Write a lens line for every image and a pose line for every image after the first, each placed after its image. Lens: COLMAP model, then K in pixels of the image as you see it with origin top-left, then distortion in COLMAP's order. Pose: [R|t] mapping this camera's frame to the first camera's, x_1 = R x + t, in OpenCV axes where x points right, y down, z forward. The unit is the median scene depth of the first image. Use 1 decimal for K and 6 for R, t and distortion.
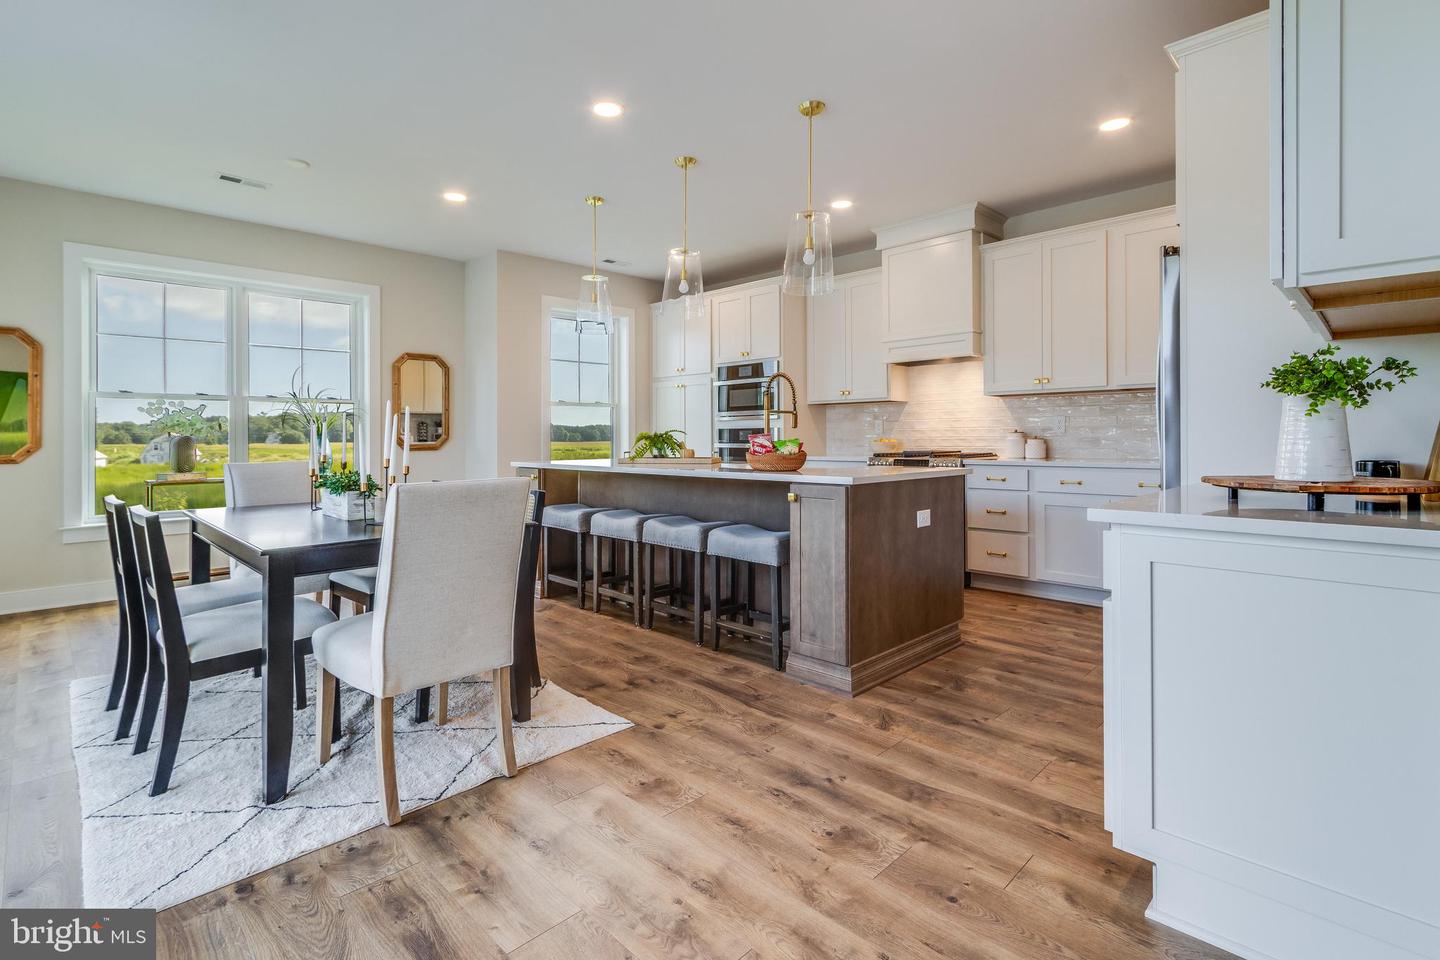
lens RADIAL K [[672.5, 0, 704.4], [0, 672.5, 445.1], [0, 0, 1]] dist [0.006208, -0.002276]
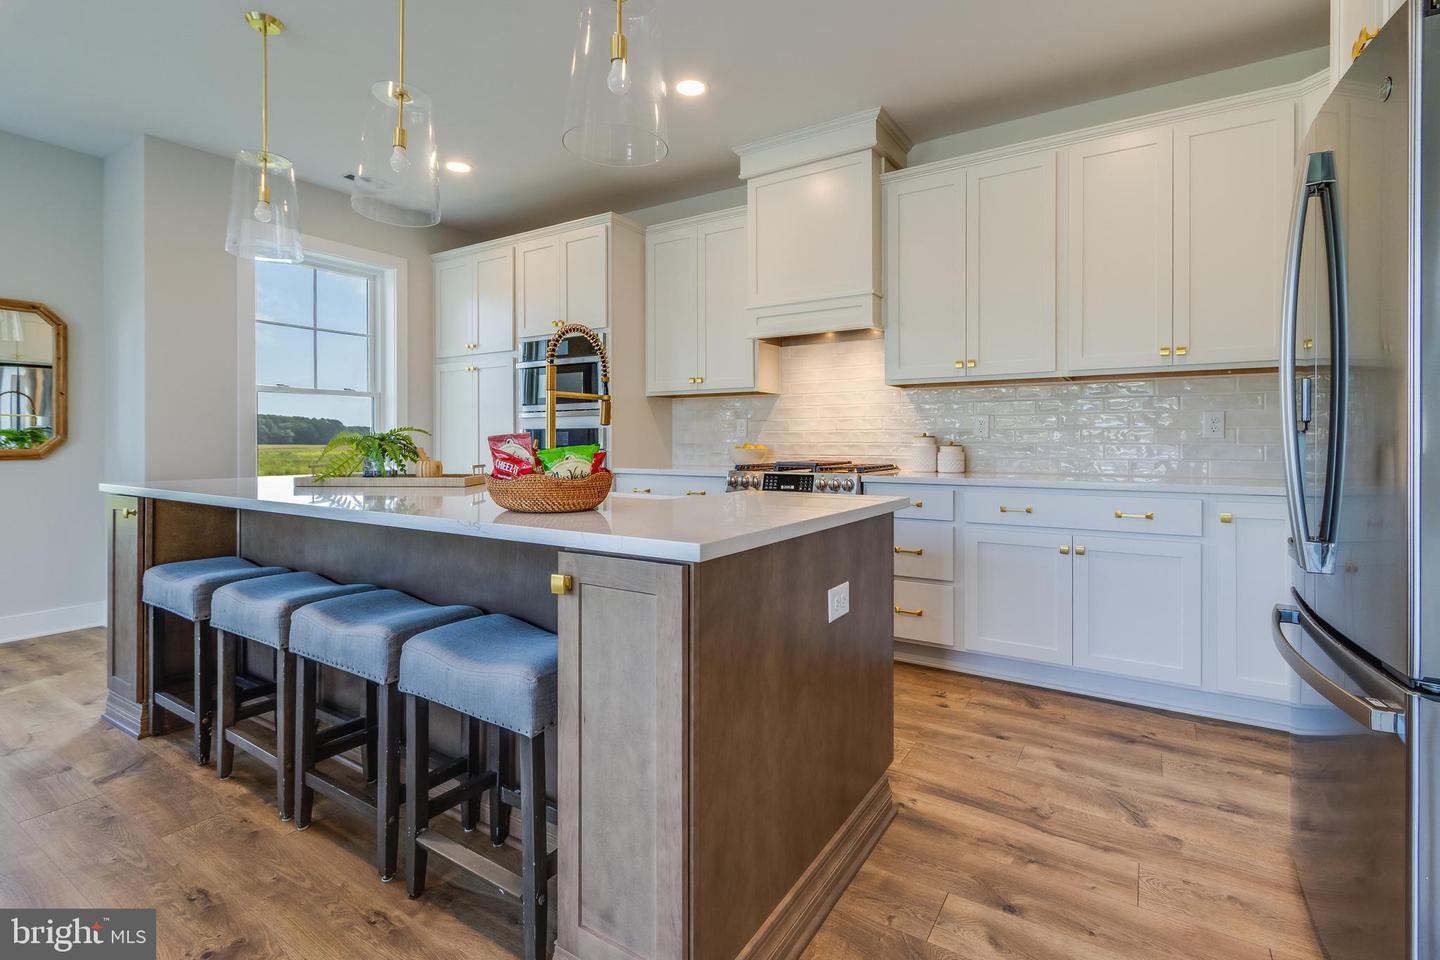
lens RADIAL K [[672.5, 0, 709.2], [0, 672.5, 445.8], [0, 0, 1]] dist [0.006208, -0.002276]
pose [[0.976478, 0.004077, 0.215579, 0.085679], [-0.003008, 0.999982, -0.005285, -0.004683], [-0.215597, 0.004512, 0.976472, 0.374798]]
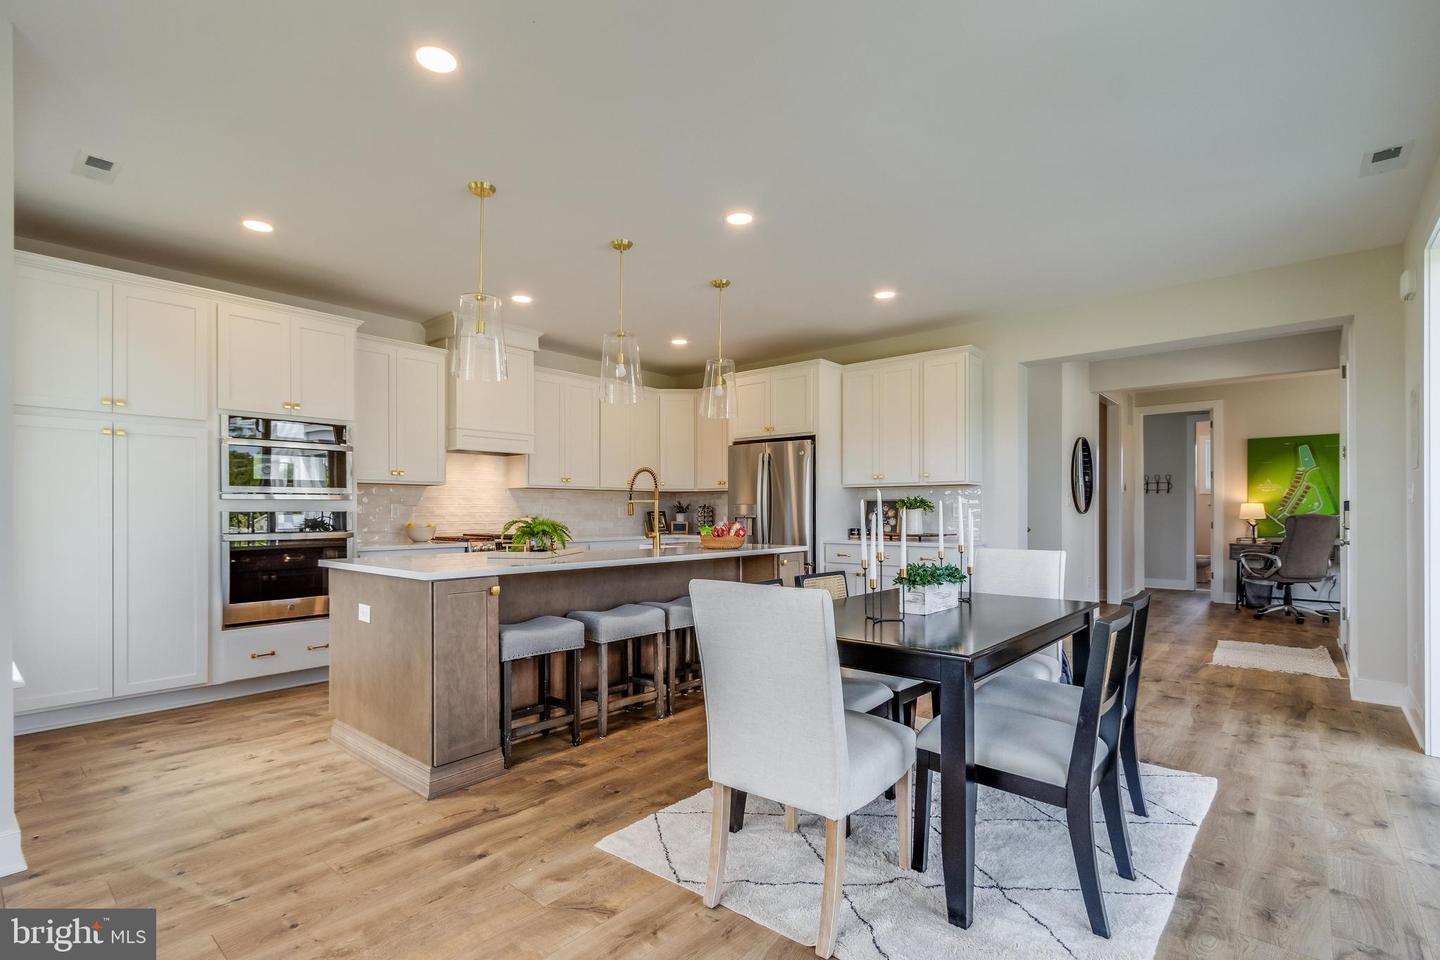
lens RADIAL K [[674.5, 0, 673.5], [0, 674.5, 514.6], [0, 0, 1]] dist [0.001475, 0.000772]
pose [[-0.044578, 0.001808, 0.999004, -0.913690], [0.011779, 0.999930, -0.001284, -0.021425], [-0.998936, 0.011710, -0.044596, 0.867264]]
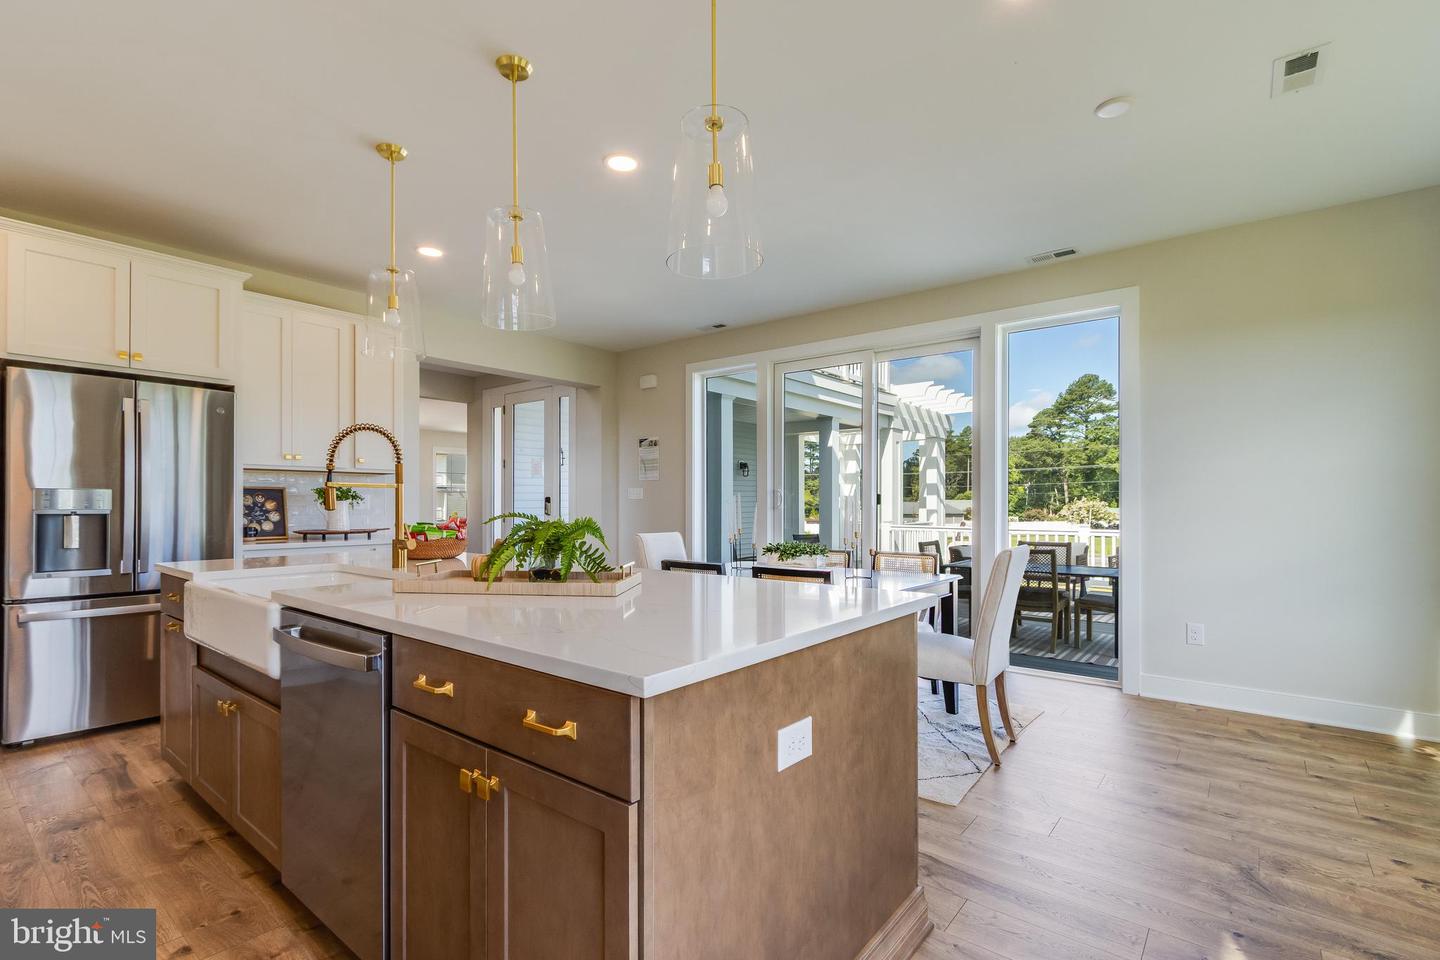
lens RADIAL K [[672.5, 0, 718.7], [0, 672.5, 505.7], [0, 0, 1]] dist [0.006208, -0.002276]
pose [[-0.994075, 0.002594, -0.108667, -0.131912], [0.001022, 0.999894, 0.014519, -0.034622], [0.108693, 0.014322, -0.993972, 1.453848]]
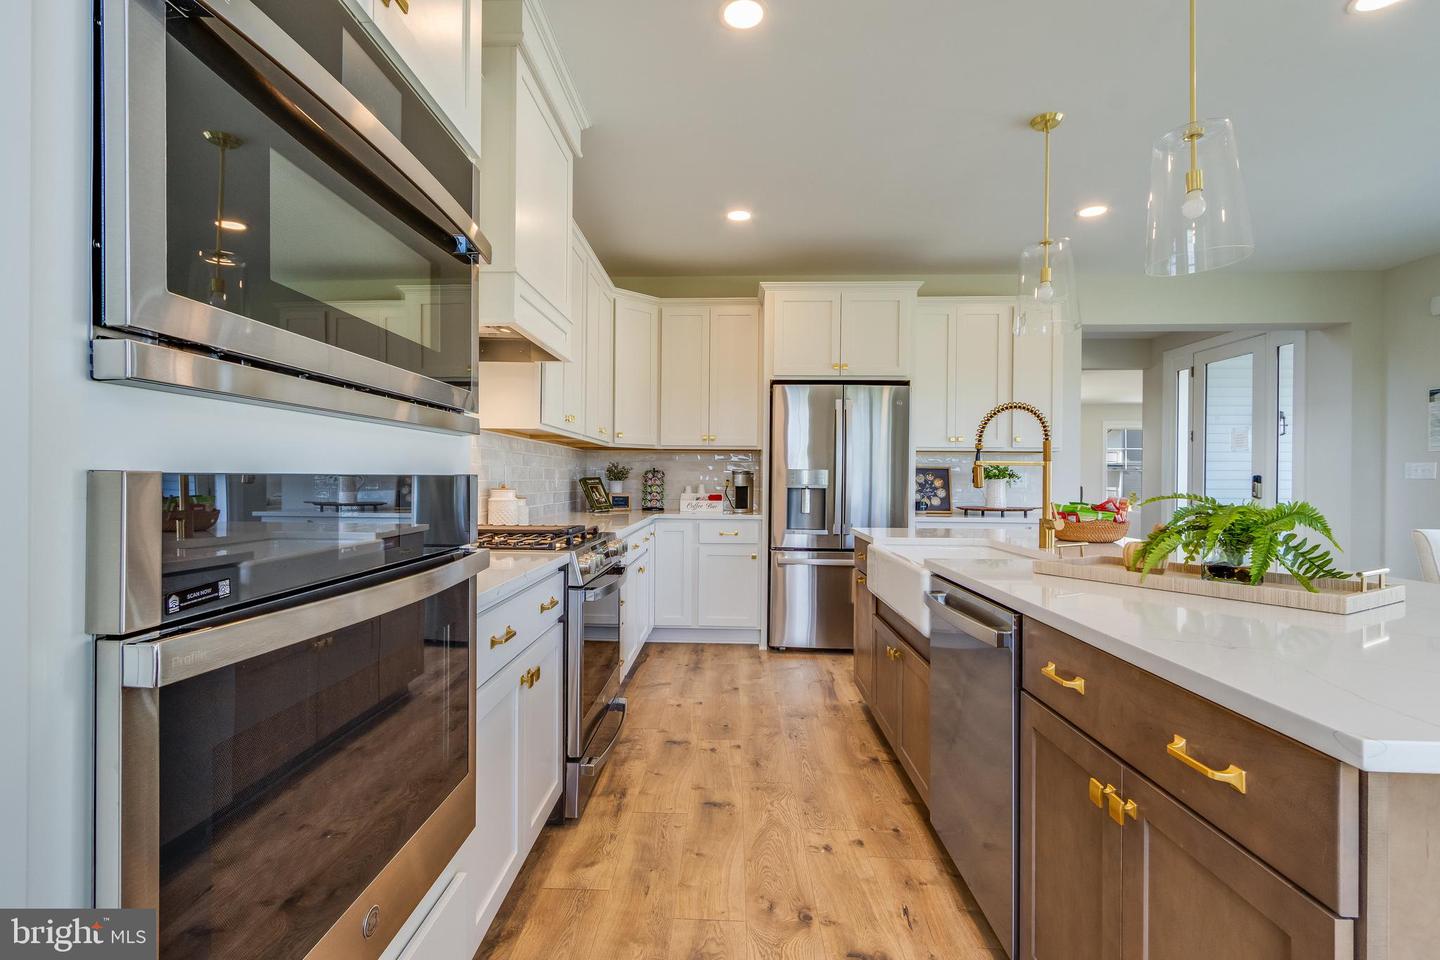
lens RADIAL K [[672.5, 0, 695.8], [0, 672.5, 483.9], [0, 0, 1]] dist [0.006208, -0.002276]
pose [[-0.668230, -0.006943, 0.743922, -0.145422], [0.002574, 0.999929, 0.011645, -0.033779], [-0.743950, 0.009697, -0.668165, 1.439688]]
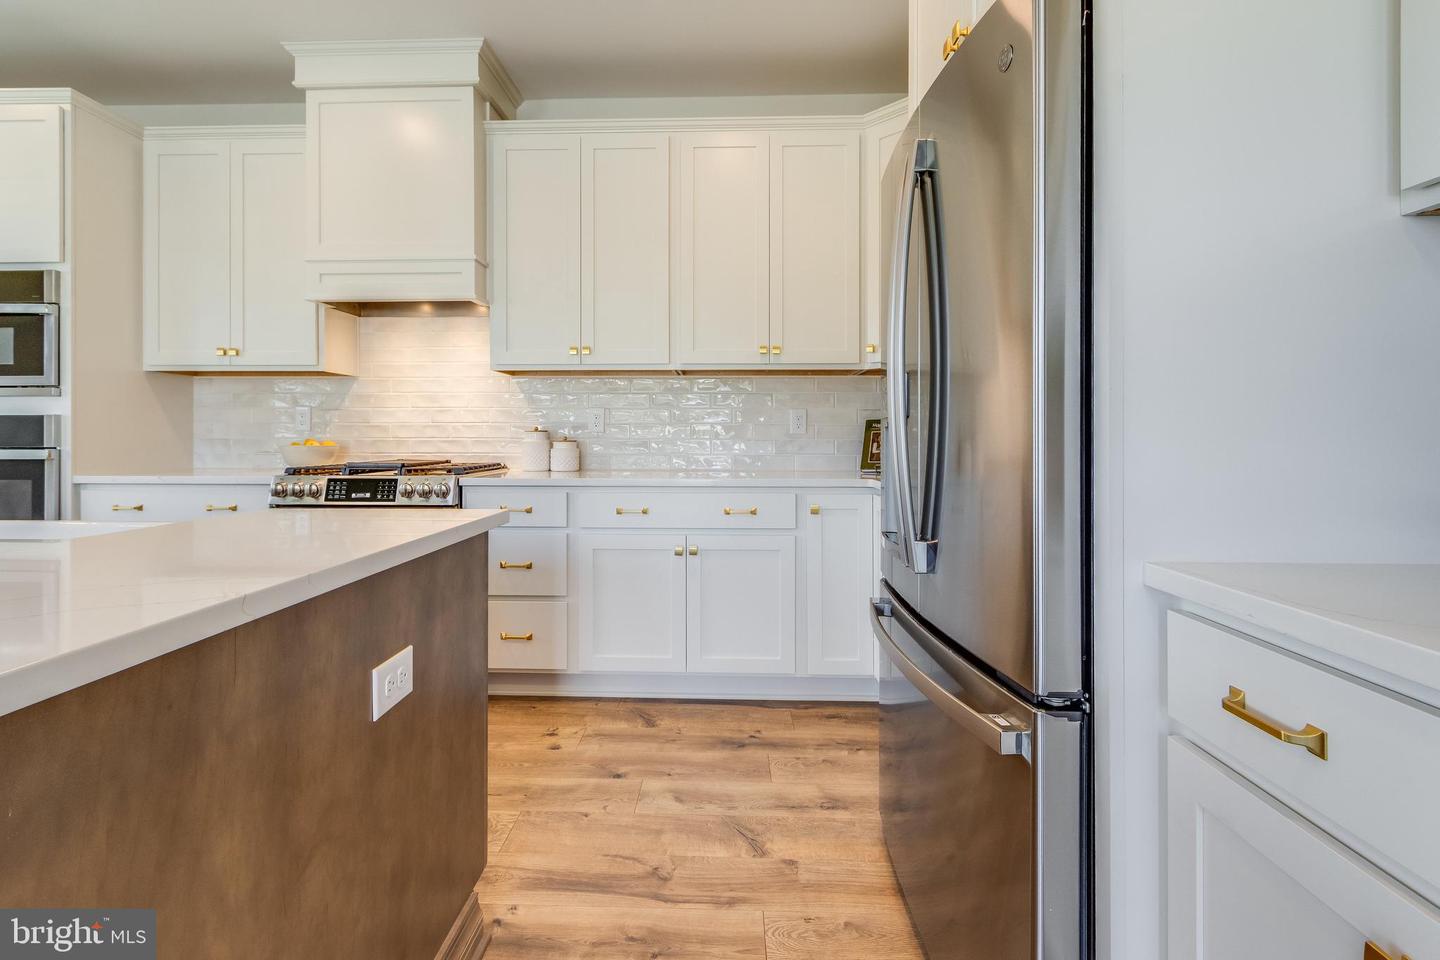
lens RADIAL K [[674.5, 0, 701.9], [0, 674.5, 437.3], [0, 0, 1]] dist [0.001475, 0.000772]
pose [[0.726616, 0.006542, 0.687013, 0.148866], [0.001749, 0.999934, -0.011372, -0.005736], [-0.687042, 0.009464, 0.726557, 0.468065]]
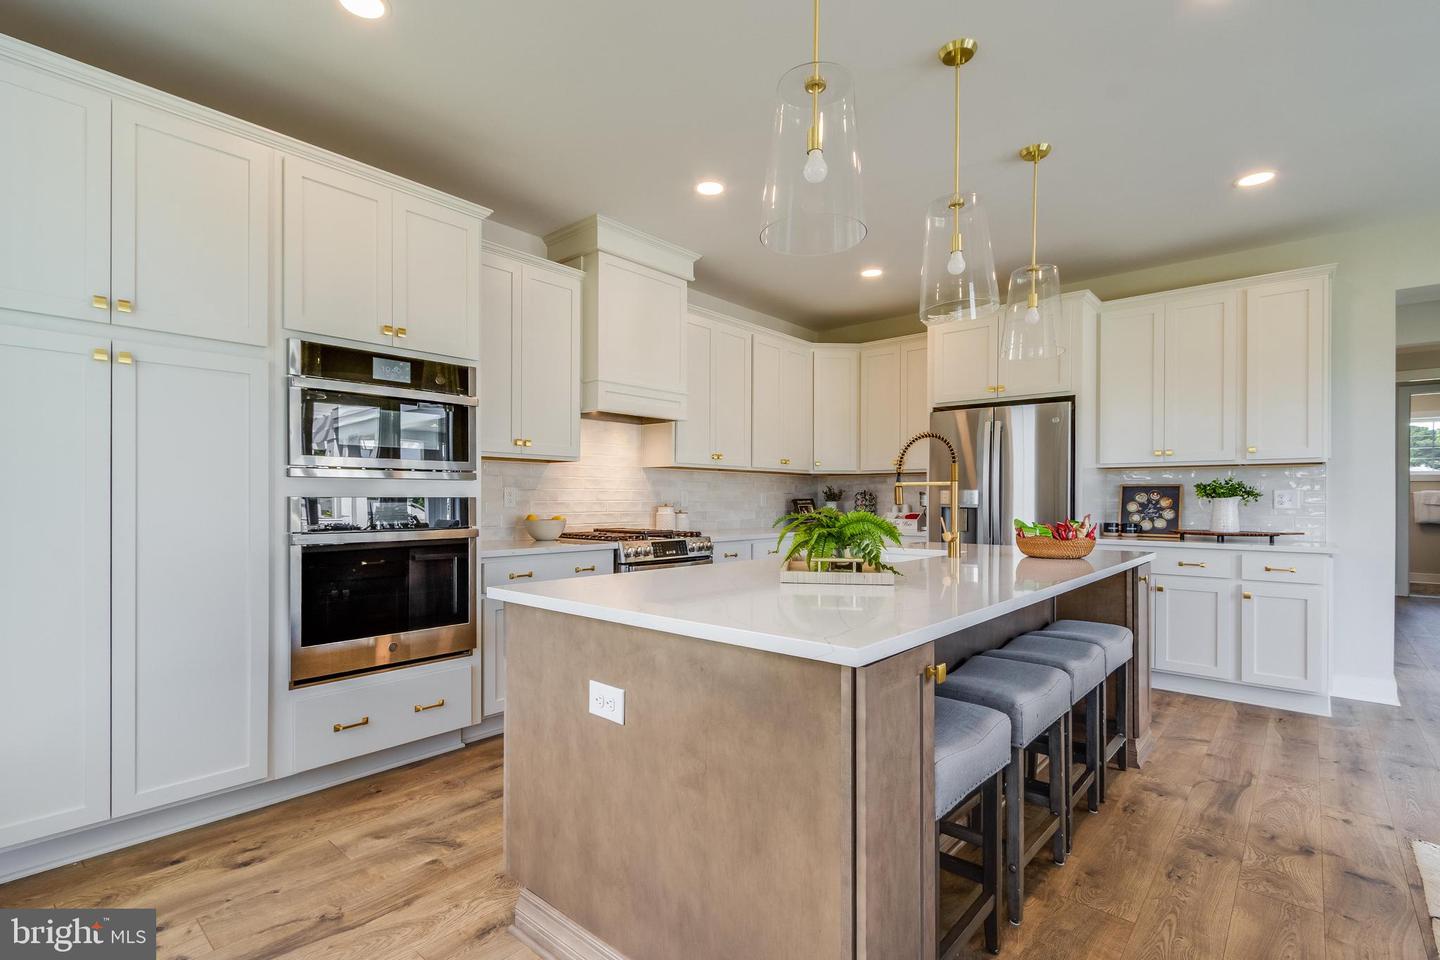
lens RADIAL K [[674.5, 0, 676.8], [0, 674.5, 503.7], [0, 0, 1]] dist [0.001475, 0.000772]
pose [[-0.041423, -0.001728, 0.999140, -0.547693], [0.007753, 0.999968, 0.002051, -0.027260], [-0.999112, 0.007831, -0.041408, 1.138500]]
